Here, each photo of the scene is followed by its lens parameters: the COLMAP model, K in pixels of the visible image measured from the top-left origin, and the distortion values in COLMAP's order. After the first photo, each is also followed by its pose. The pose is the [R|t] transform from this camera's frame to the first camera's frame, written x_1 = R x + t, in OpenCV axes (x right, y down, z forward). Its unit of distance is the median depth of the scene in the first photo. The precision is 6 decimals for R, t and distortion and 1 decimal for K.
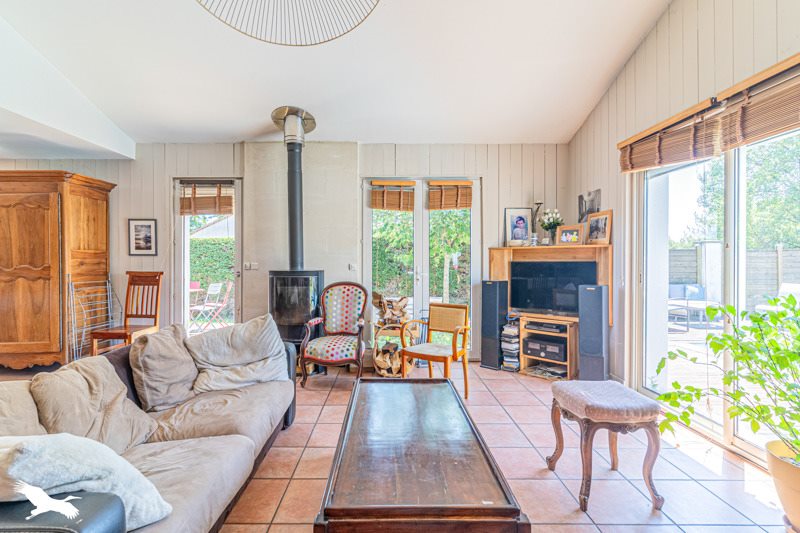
lens RADIAL K [[395.8, 0, 394.0], [0, 395.8, 262.9], [0, 0, 1]] dist [-0.004454, -0.000678]
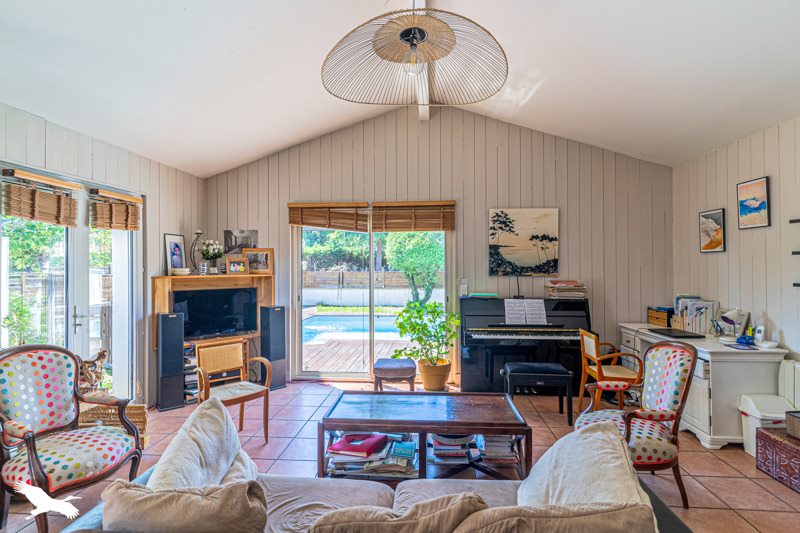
lens RADIAL K [[395.8, 0, 394.4], [0, 395.8, 266.6], [0, 0, 1]] dist [-0.004454, -0.000678]
pose [[0.084128, -0.003875, 0.996447, -0.640542], [0.009894, 0.999946, 0.003053, -0.063150], [-0.996406, 0.009602, 0.084162, 0.415800]]
